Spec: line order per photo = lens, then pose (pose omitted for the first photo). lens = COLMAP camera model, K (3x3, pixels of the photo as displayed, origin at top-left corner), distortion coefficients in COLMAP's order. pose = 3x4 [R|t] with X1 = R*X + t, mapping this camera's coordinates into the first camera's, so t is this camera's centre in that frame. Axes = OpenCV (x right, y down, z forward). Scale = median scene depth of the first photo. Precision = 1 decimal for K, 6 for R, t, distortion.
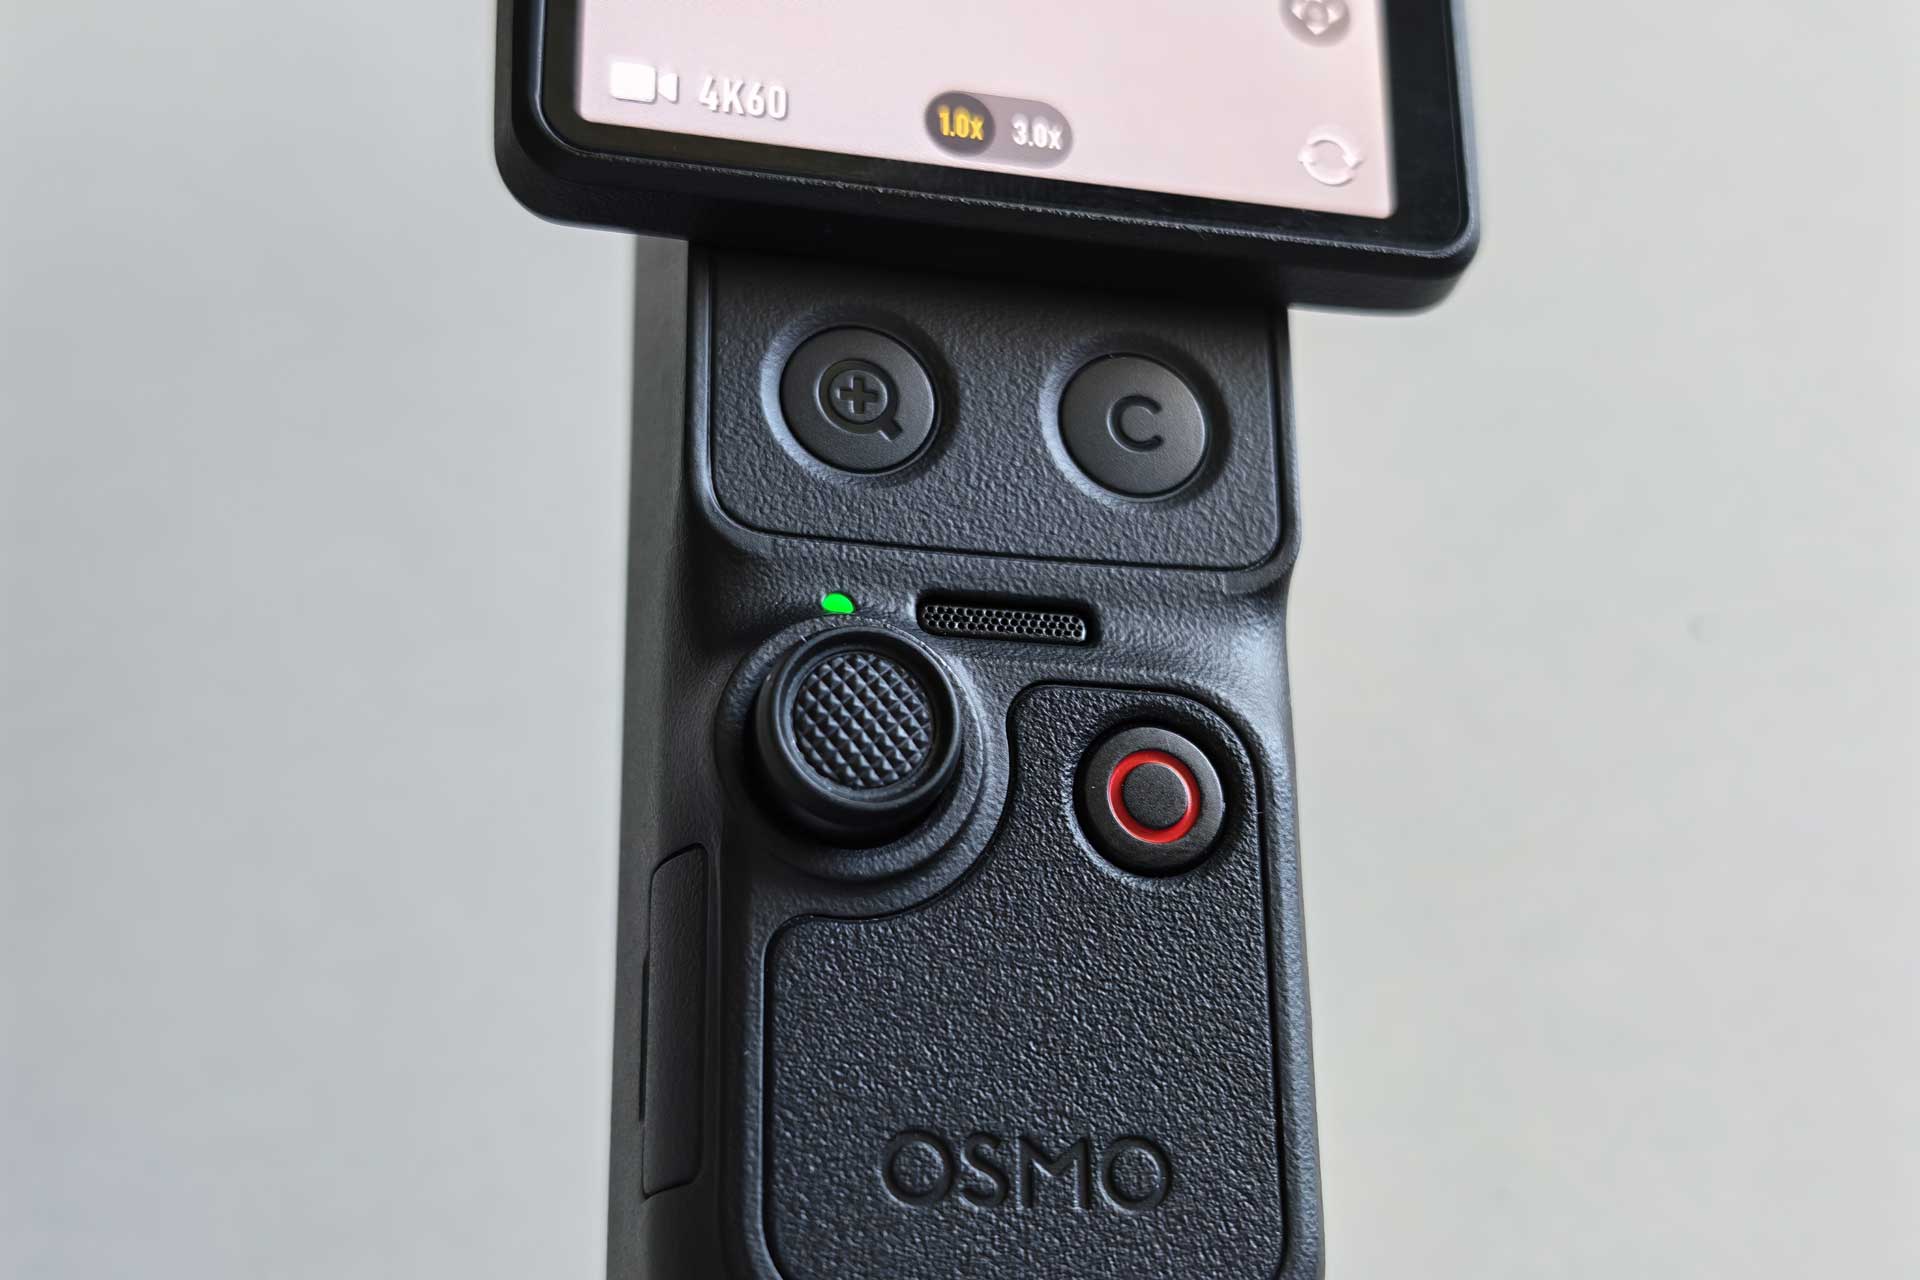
lens RADIAL K [[3064.2, 0, 956.6], [0, 3064.2, 614.9], [0, 0, 1]] dist [0.283546, -2.152325]
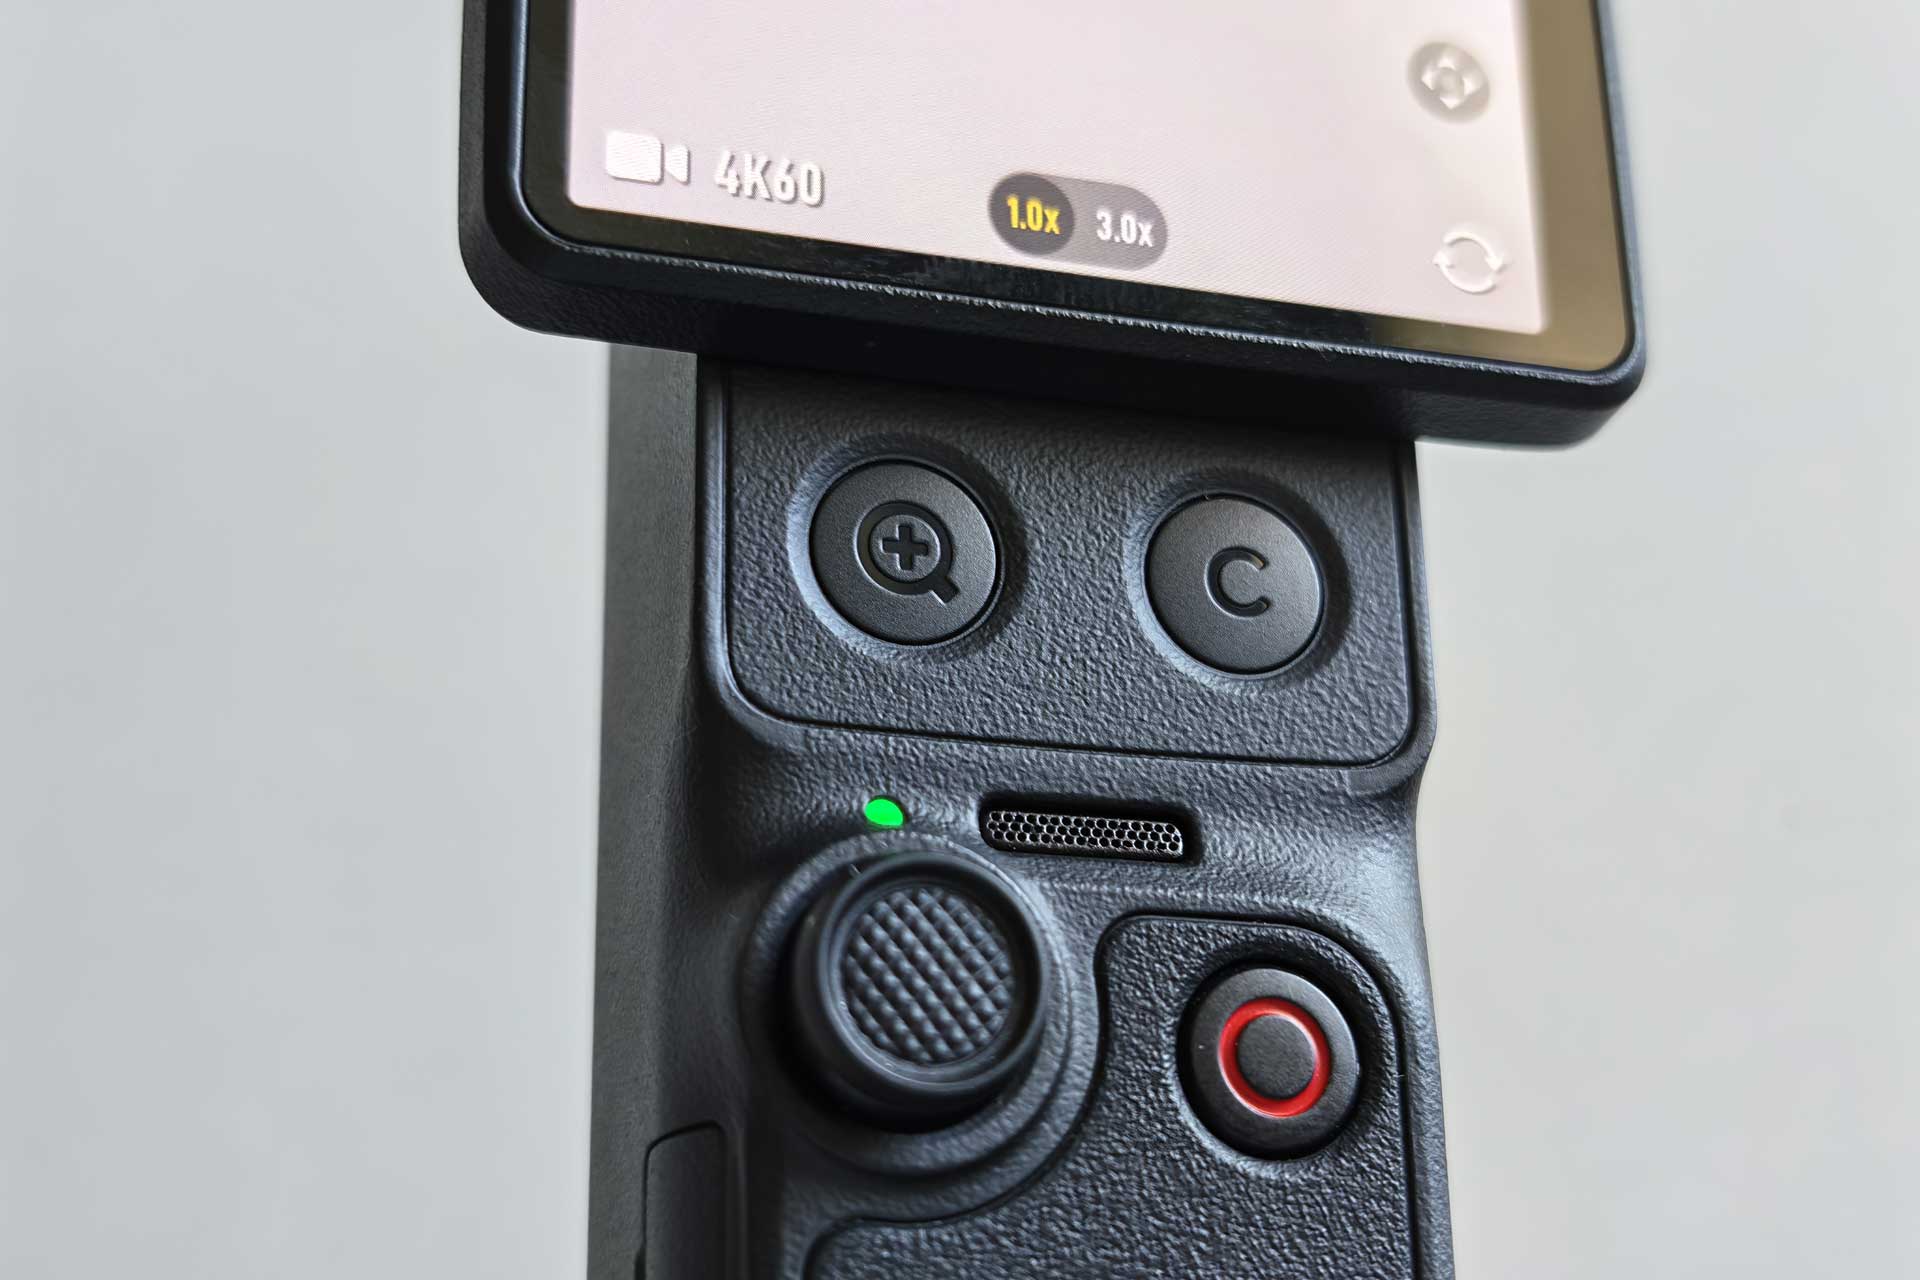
lens RADIAL K [[3064.2, 0, 956.6], [0, 3064.2, 614.9], [0, 0, 1]] dist [0.283546, -2.152325]
pose [[0.998060, 0.012949, 0.060892, -0.068747], [-0.013680, 0.999839, 0.011605, -0.064299], [-0.060732, -0.012416, 0.998077, 0.193541]]
